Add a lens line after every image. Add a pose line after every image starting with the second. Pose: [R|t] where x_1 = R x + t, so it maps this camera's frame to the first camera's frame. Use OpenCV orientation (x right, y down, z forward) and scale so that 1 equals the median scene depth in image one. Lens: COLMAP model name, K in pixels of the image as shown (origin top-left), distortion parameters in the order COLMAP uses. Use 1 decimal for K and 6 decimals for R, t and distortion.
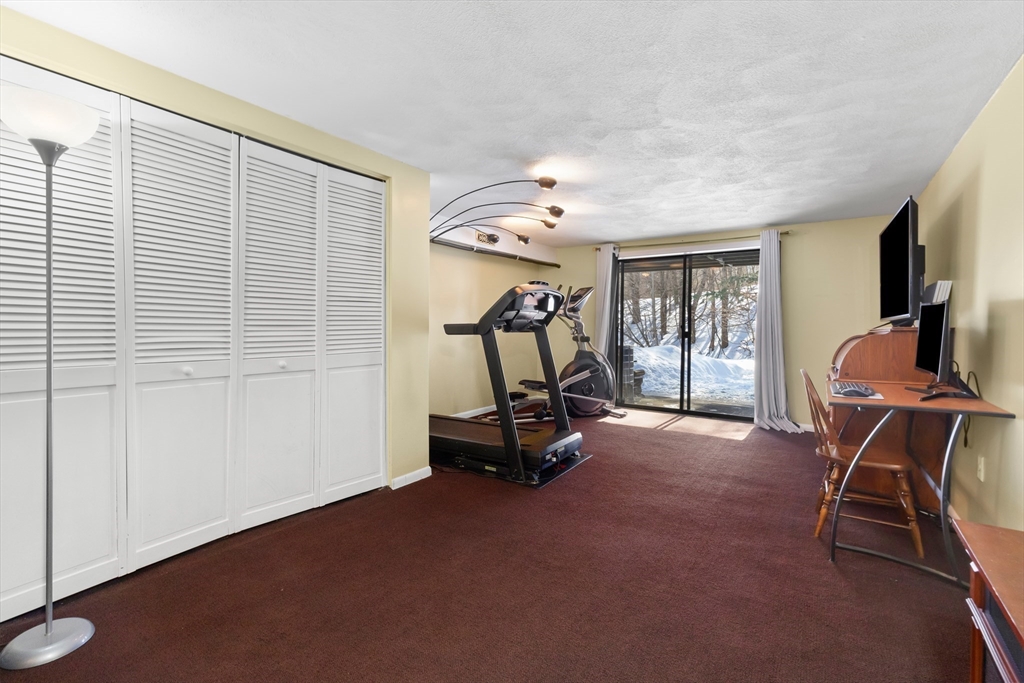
lens RADIAL K [[472.6, 0, 513.0], [0, 472.6, 327.9], [0, 0, 1]] dist [0.001298, 0.000246]
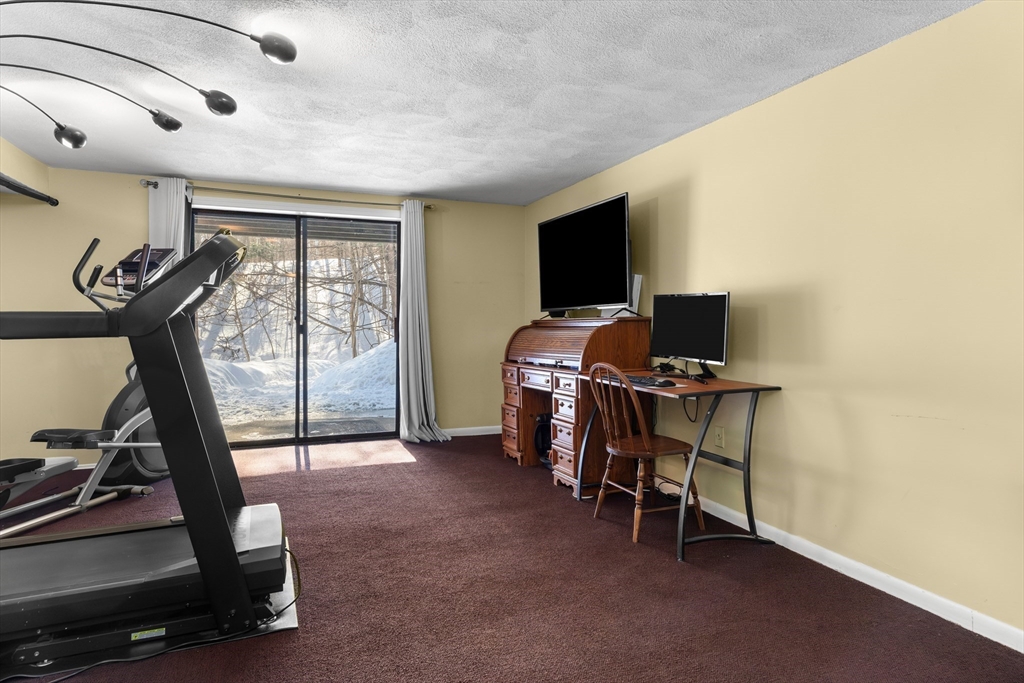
lens RADIAL K [[605.4, 0, 513.8], [0, 605.4, 311.8], [0, 0, 1]] dist [0.012775, 0.000127]
pose [[0.539487, 0.006049, 0.841972, -0.318756], [0.005871, 0.999923, -0.010945, 0.000024], [-0.841973, 0.010848, 0.539410, 0.357005]]
